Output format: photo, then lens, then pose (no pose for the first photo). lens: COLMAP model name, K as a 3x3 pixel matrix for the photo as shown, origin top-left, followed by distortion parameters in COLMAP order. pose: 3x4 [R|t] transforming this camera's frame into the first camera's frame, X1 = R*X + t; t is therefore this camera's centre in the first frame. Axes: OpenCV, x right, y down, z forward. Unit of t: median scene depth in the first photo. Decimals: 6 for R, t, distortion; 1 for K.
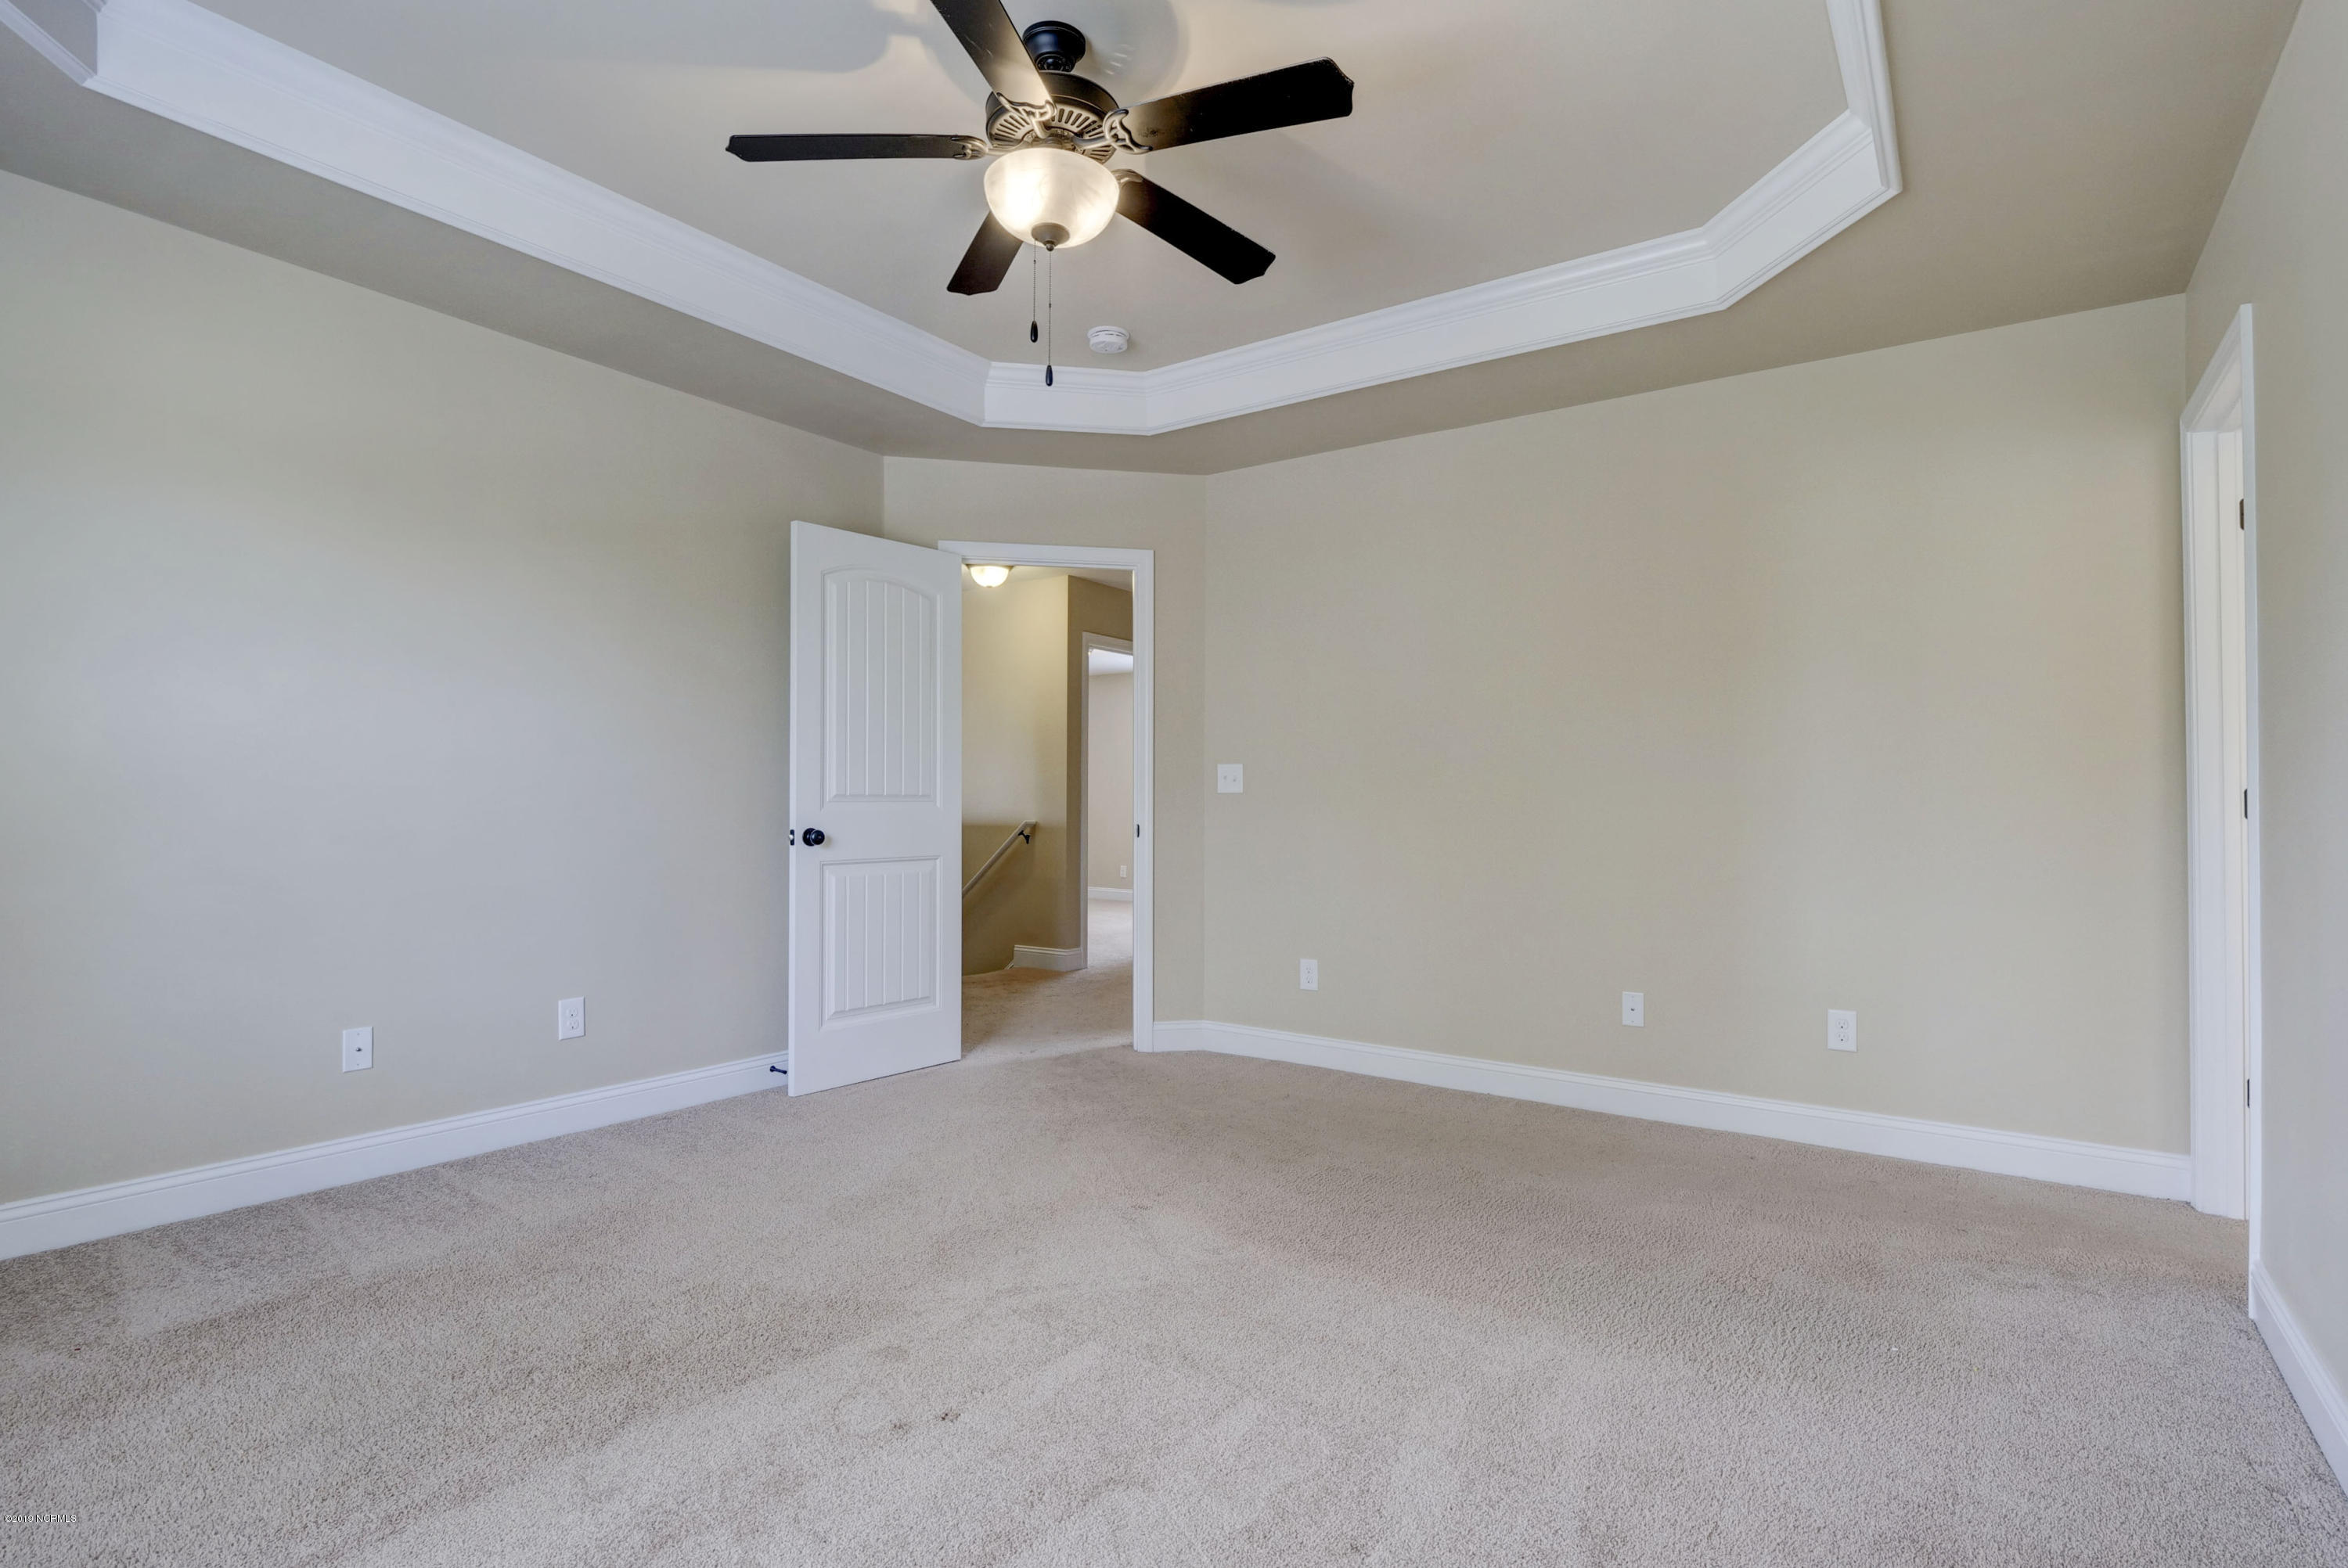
lens RADIAL K [[1142.5, 0, 1174.0], [0, 1142.5, 784.0], [0, 0, 1]] dist [-0.000432, -0.000457]
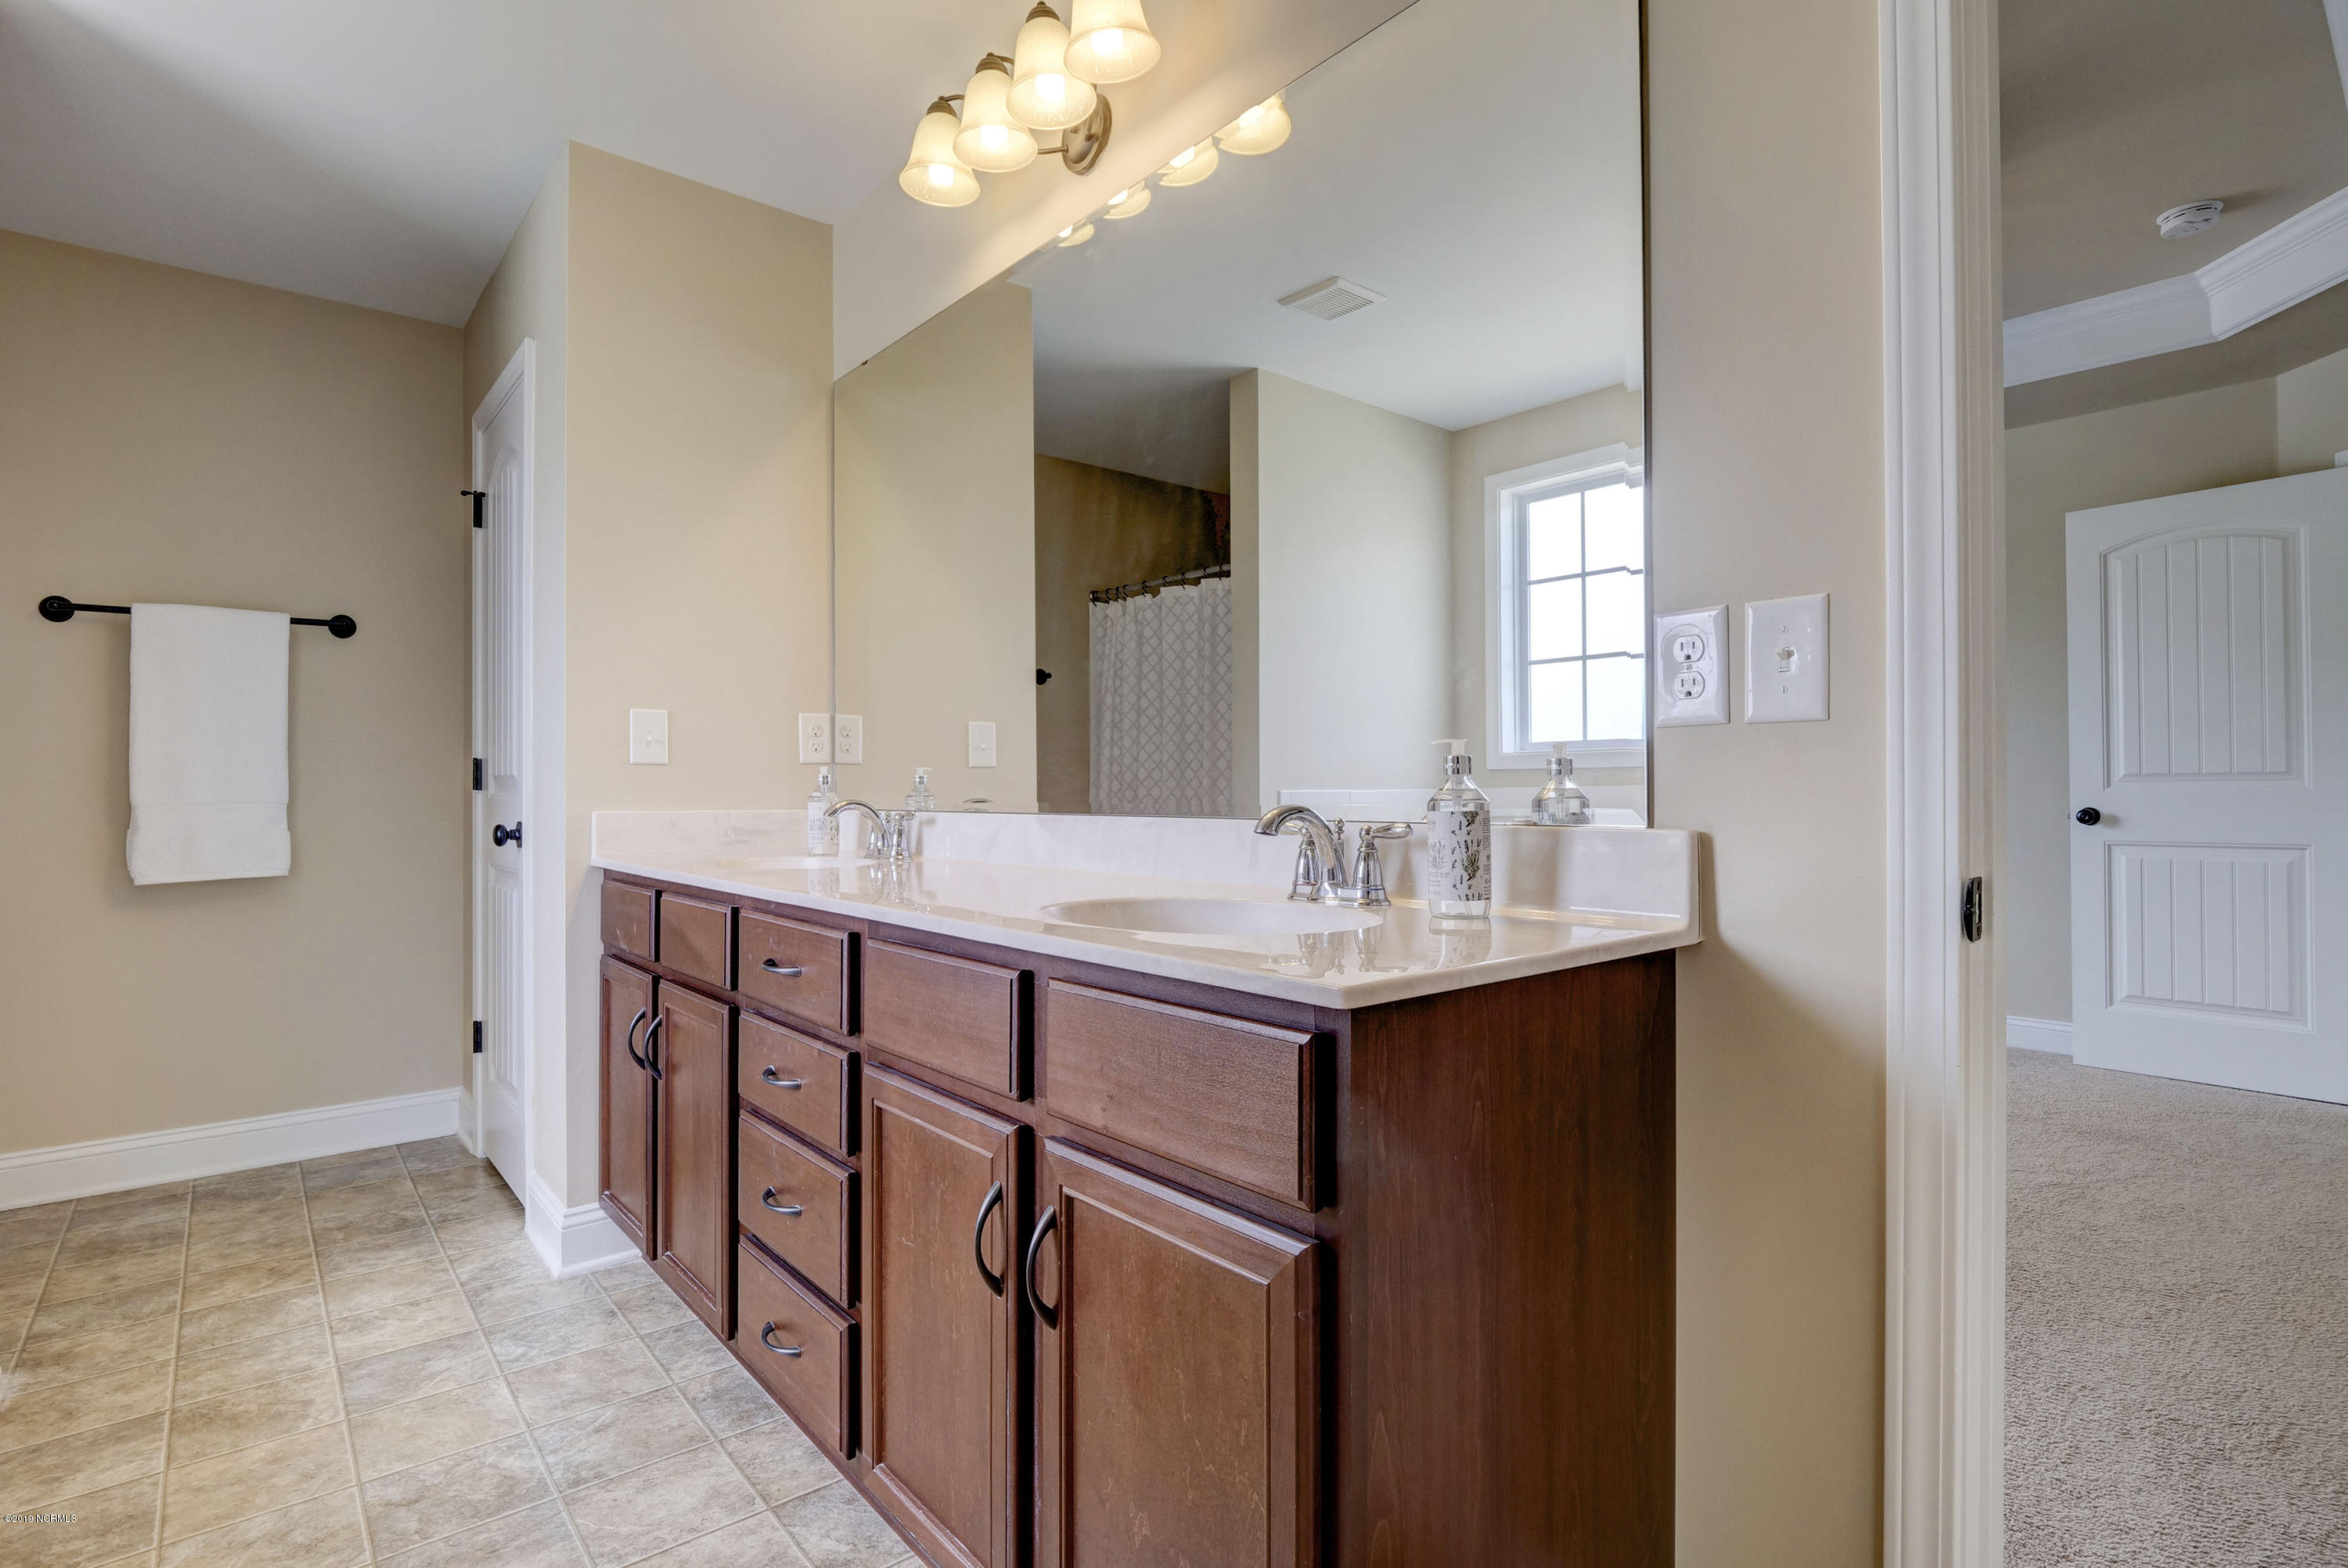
lens RADIAL K [[1142.5, 0, 1174.0], [0, 1142.5, 784.0], [0, 0, 1]] dist [-0.000432, -0.000457]
pose [[-0.255601, -0.009319, -0.966737, 0.868197], [0.018626, 0.999720, -0.014561, 0.016977], [0.966603, -0.021728, -0.255356, 0.458832]]
